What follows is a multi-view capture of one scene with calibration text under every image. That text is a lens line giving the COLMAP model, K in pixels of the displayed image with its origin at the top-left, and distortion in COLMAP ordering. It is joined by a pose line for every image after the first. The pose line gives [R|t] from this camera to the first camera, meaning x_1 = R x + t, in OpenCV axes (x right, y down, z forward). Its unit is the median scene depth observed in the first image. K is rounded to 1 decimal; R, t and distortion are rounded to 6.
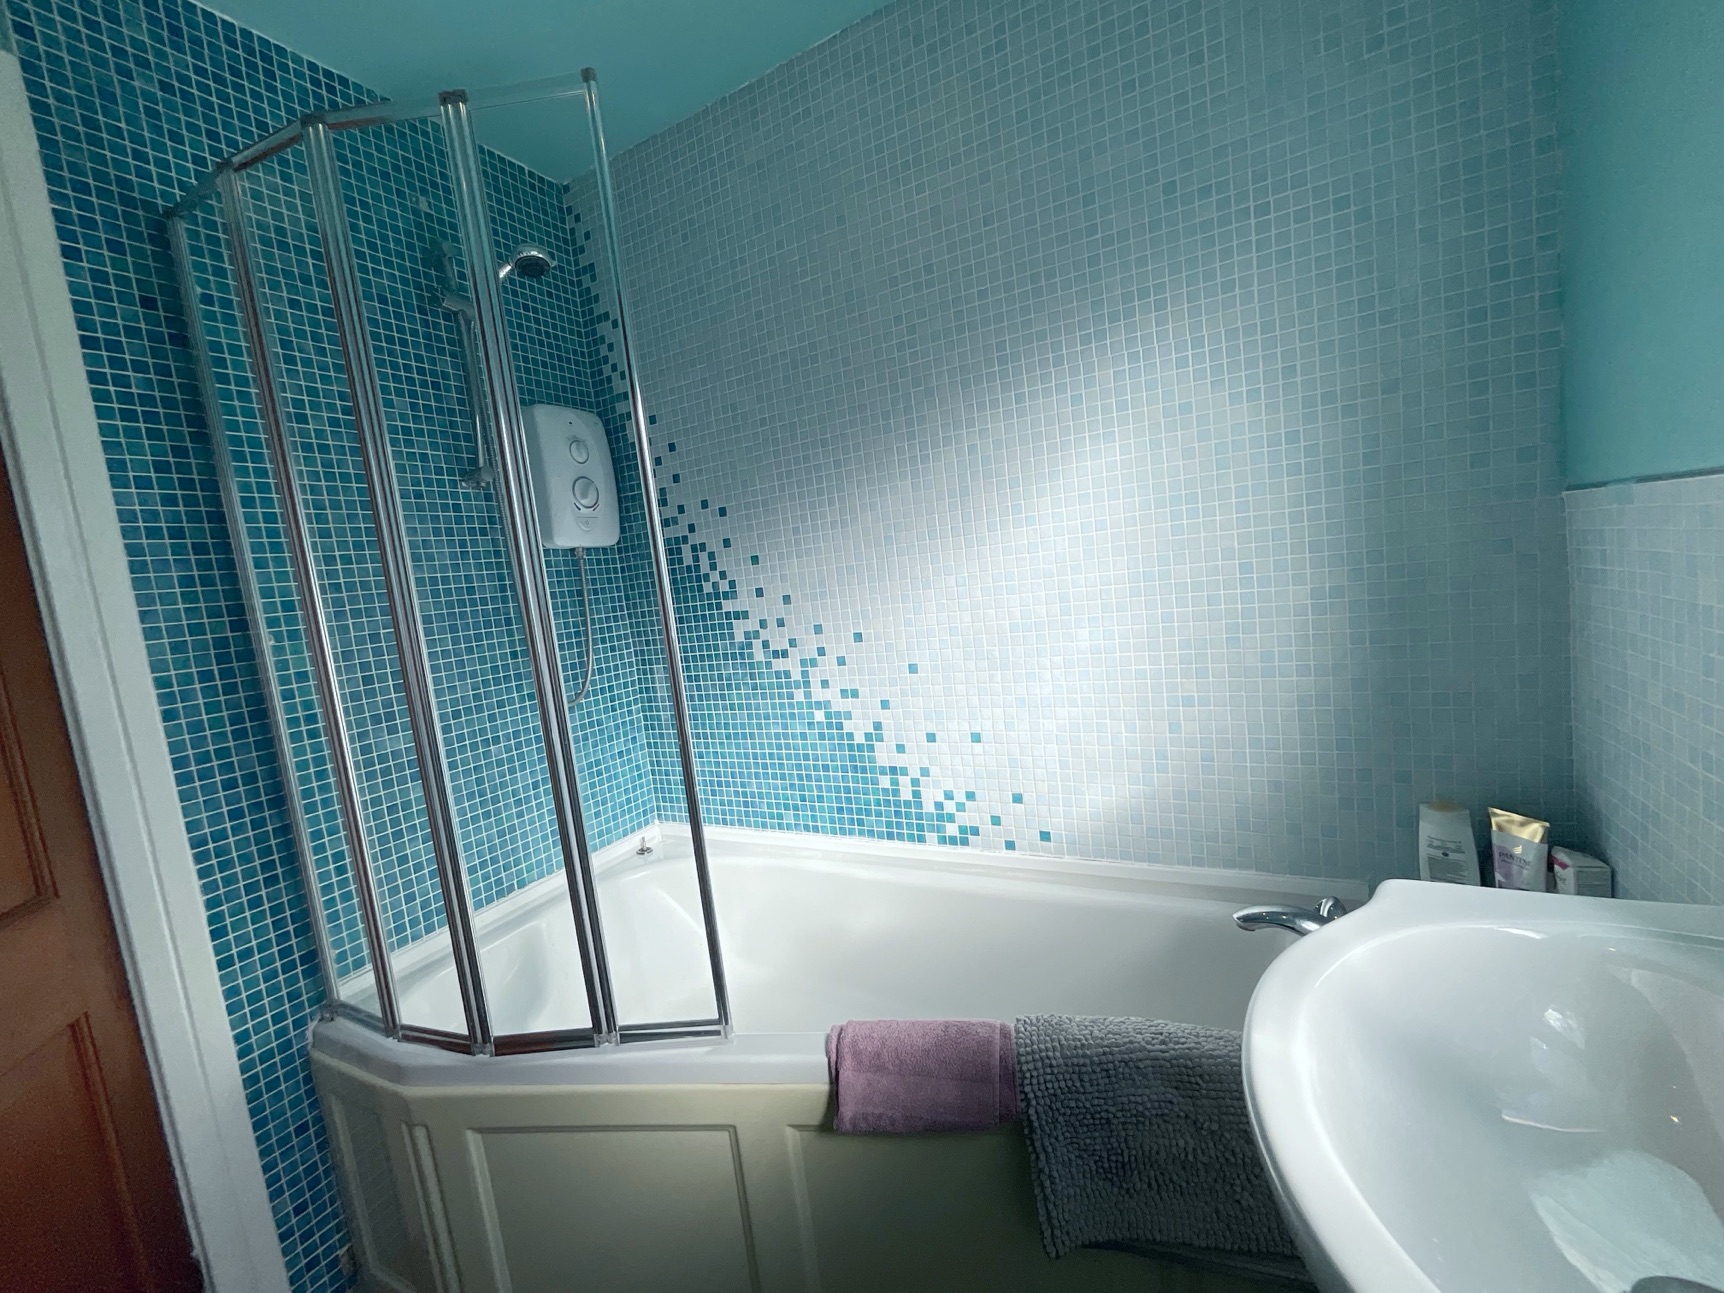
lens RADIAL K [[701.3, 0, 860.2], [0, 701.3, 643.7], [0, 0, 1]] dist [-0.002209, 0.000375]
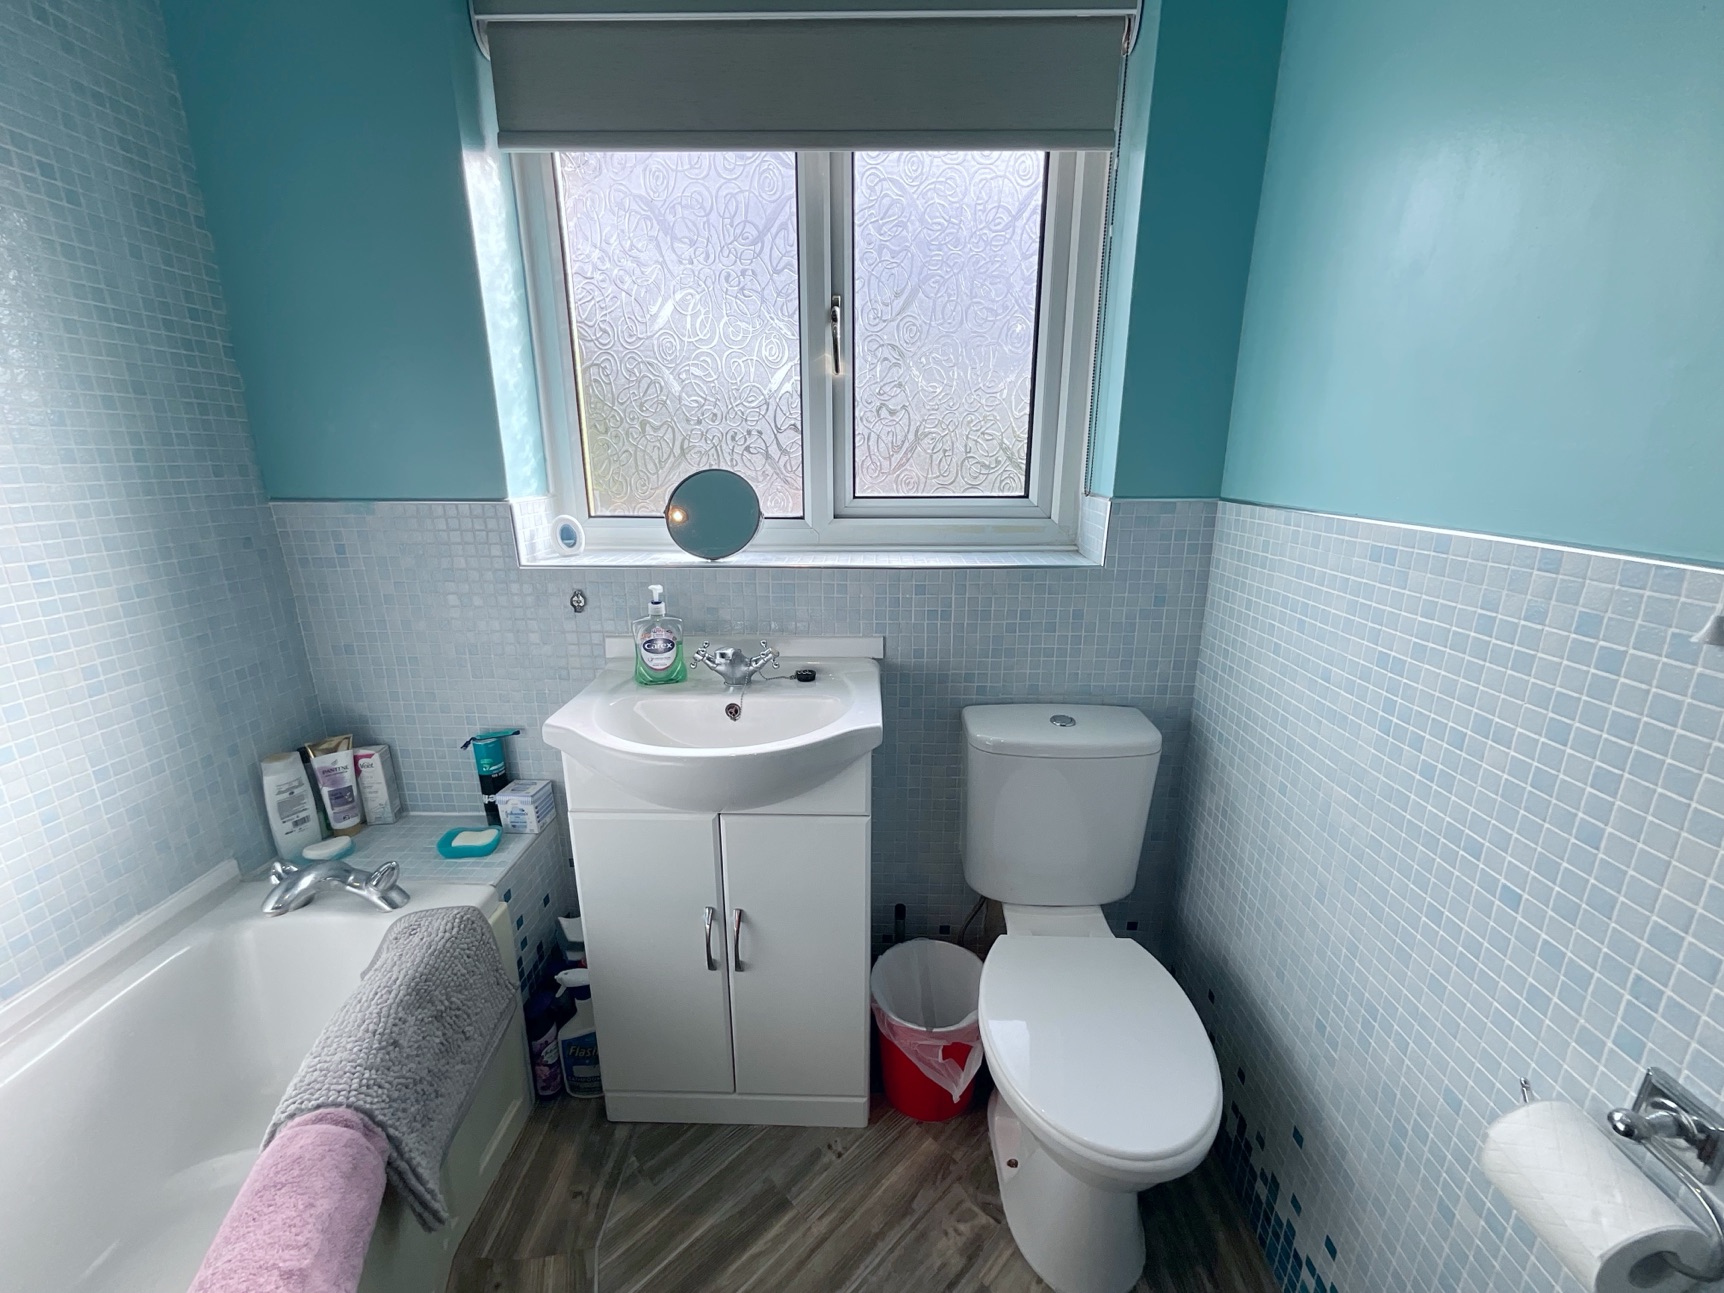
lens RADIAL K [[701.3, 0, 860.2], [0, 701.3, 643.7], [0, 0, 1]] dist [-0.002209, 0.000375]
pose [[-0.451922, -0.119074, 0.884074, -0.664170], [0.148610, 0.967153, 0.206230, -0.057455], [-0.879592, 0.224582, -0.419382, 0.573210]]
